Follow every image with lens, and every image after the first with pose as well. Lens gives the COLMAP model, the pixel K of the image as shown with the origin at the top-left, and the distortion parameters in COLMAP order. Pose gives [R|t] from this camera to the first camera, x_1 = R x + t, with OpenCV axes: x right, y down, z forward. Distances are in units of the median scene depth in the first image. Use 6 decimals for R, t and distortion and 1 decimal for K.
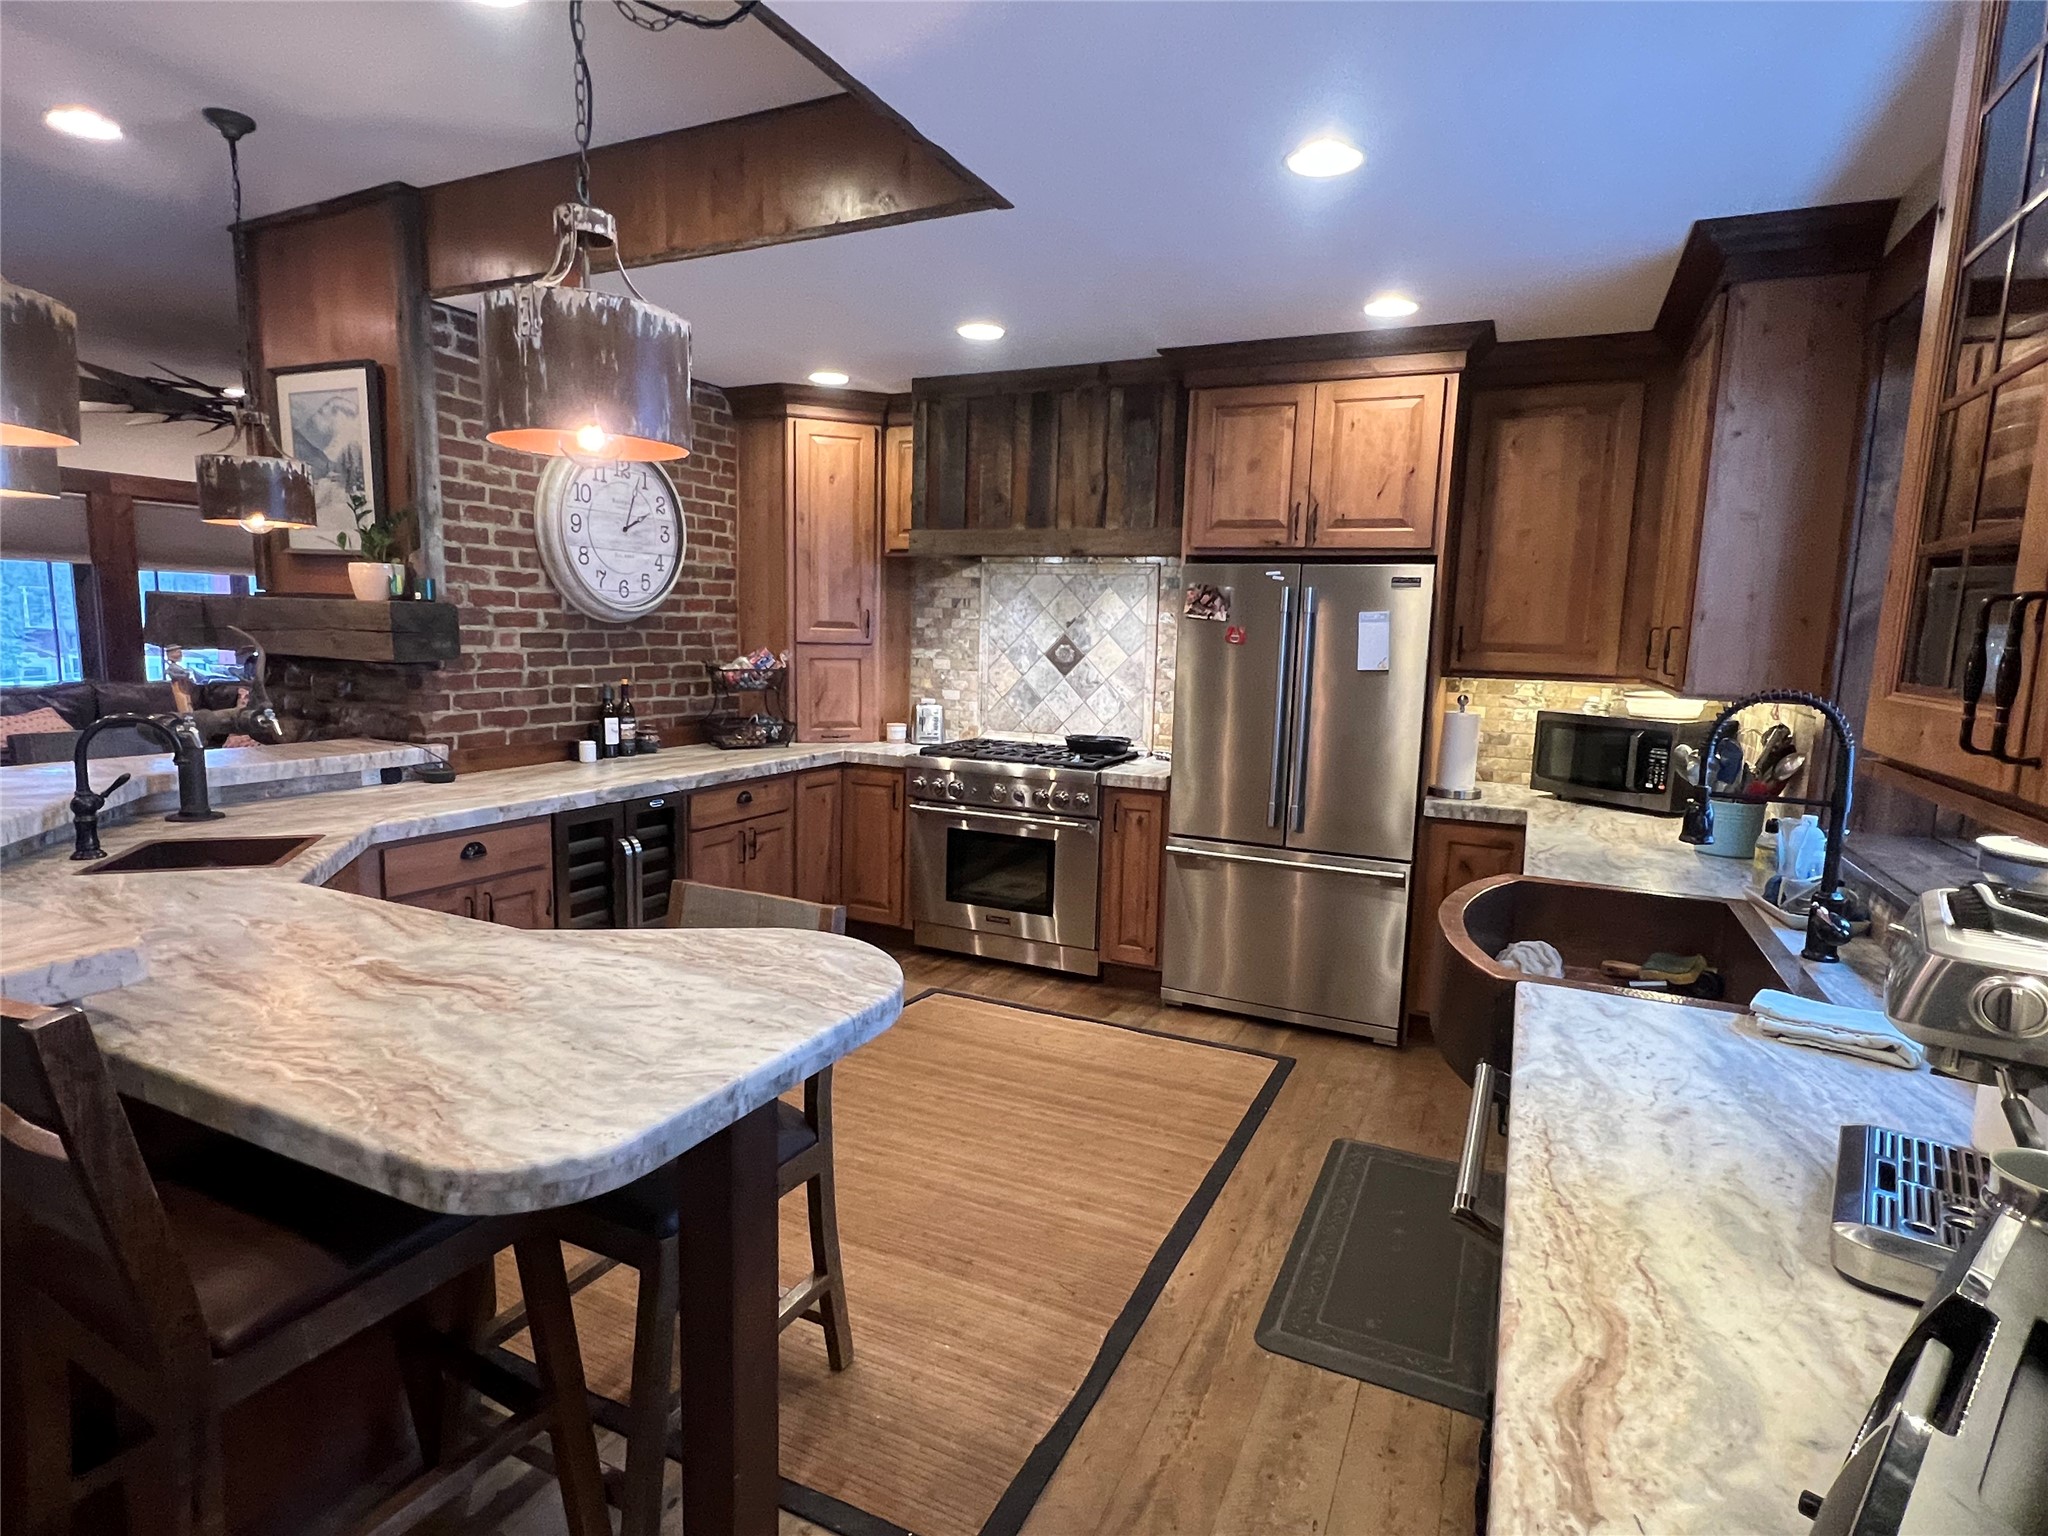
lens RADIAL K [[1064.1, 0, 1022.1], [0, 1064.1, 773.9], [0, 0, 1]] dist [-0.000231, -0.000088]
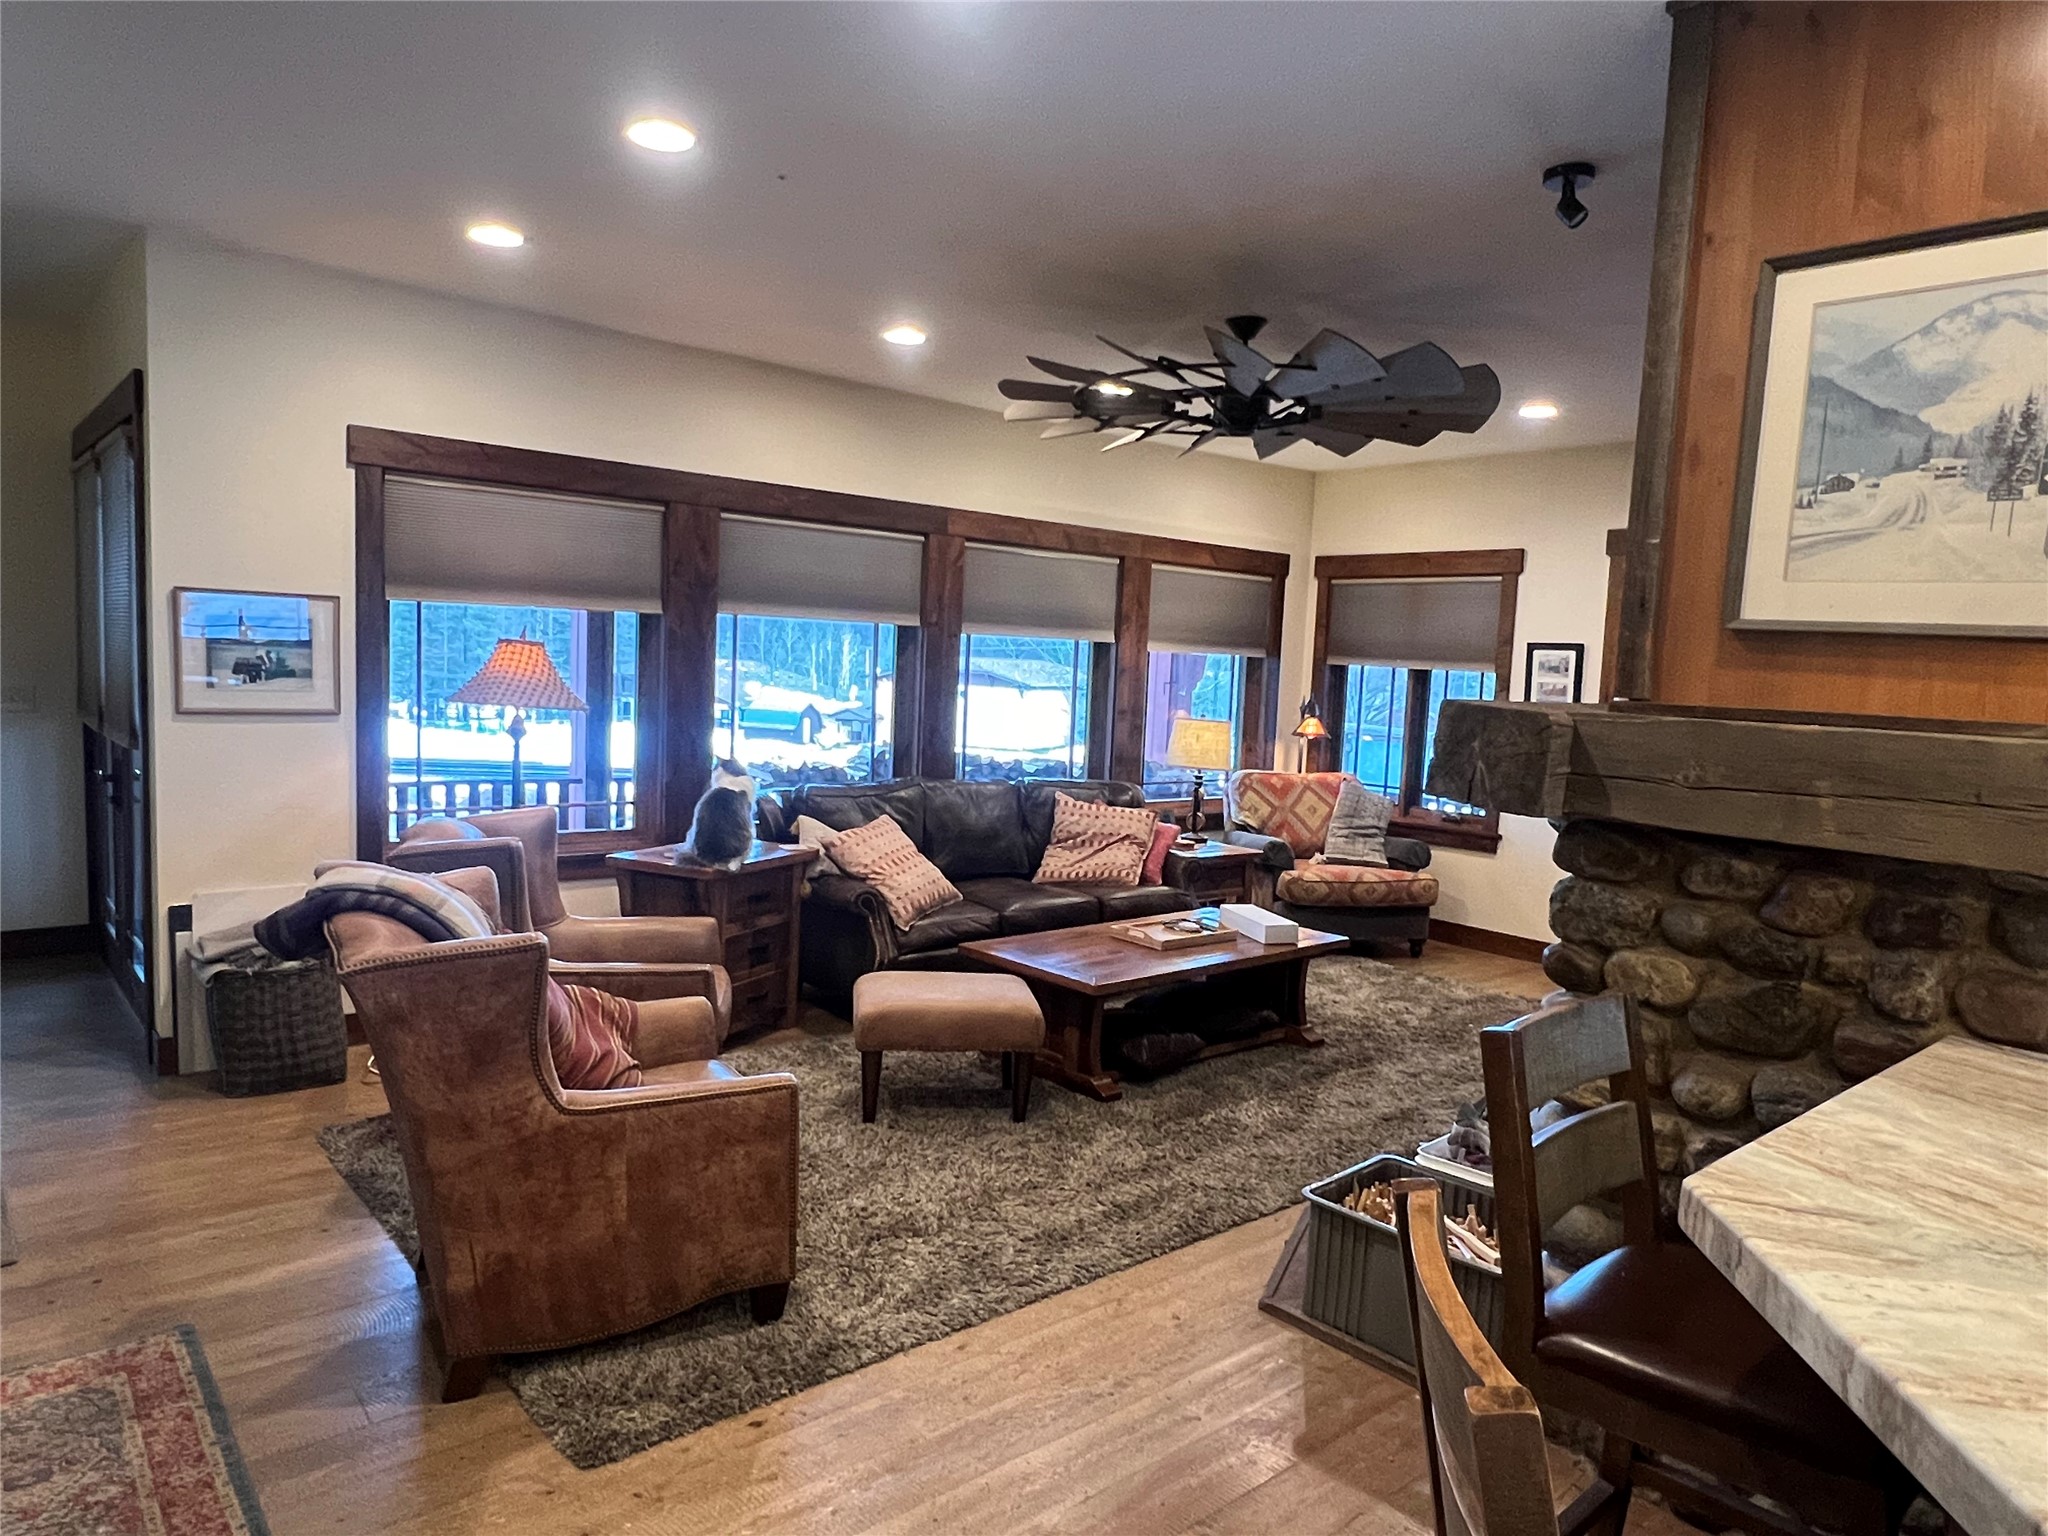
lens RADIAL K [[1295.1, 0, 1003.1], [0, 1295.1, 781.2], [0, 0, 1]] dist [0.000229, -0.001060]
pose [[0.909706, 0.049444, -0.412299, -0.745002], [-0.073969, 0.996301, -0.043728, -0.084297], [0.408612, 0.070277, 0.909999, 0.313378]]
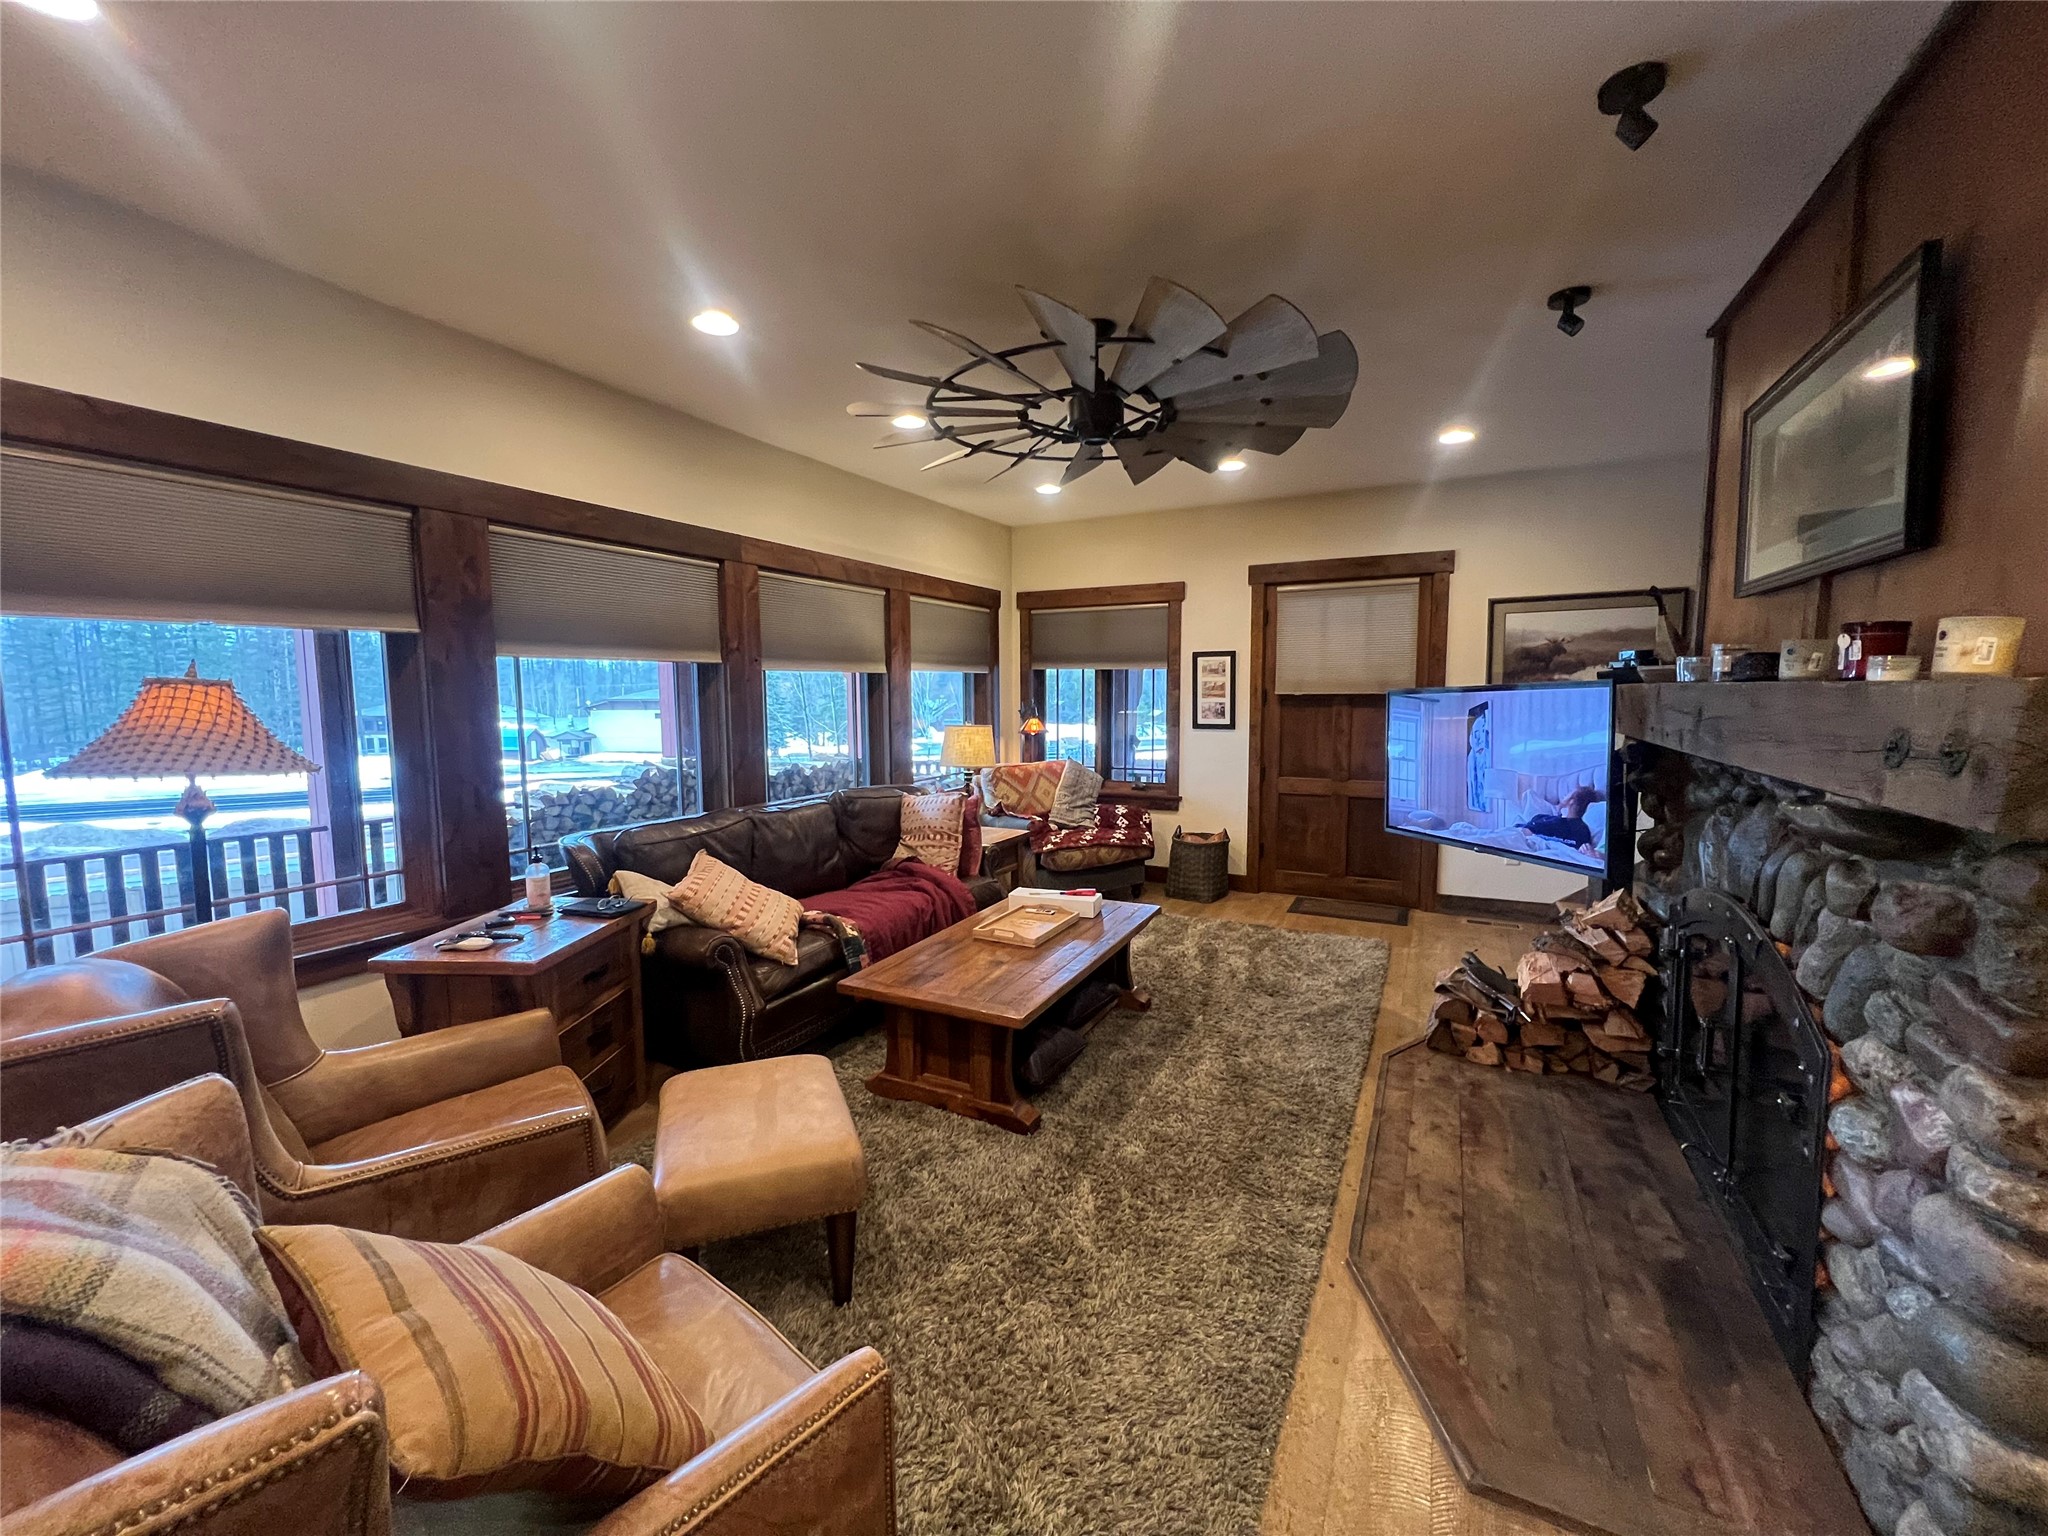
lens RADIAL K [[817.0, 0, 1017.8], [0, 817.0, 766.8], [0, 0, 1]] dist [-0.001286, 0.000355]
pose [[0.998688, -0.031290, -0.040530, -1.108510], [0.029515, 0.998610, -0.043675, -0.140471], [0.041840, 0.042422, 0.998223, 0.724476]]
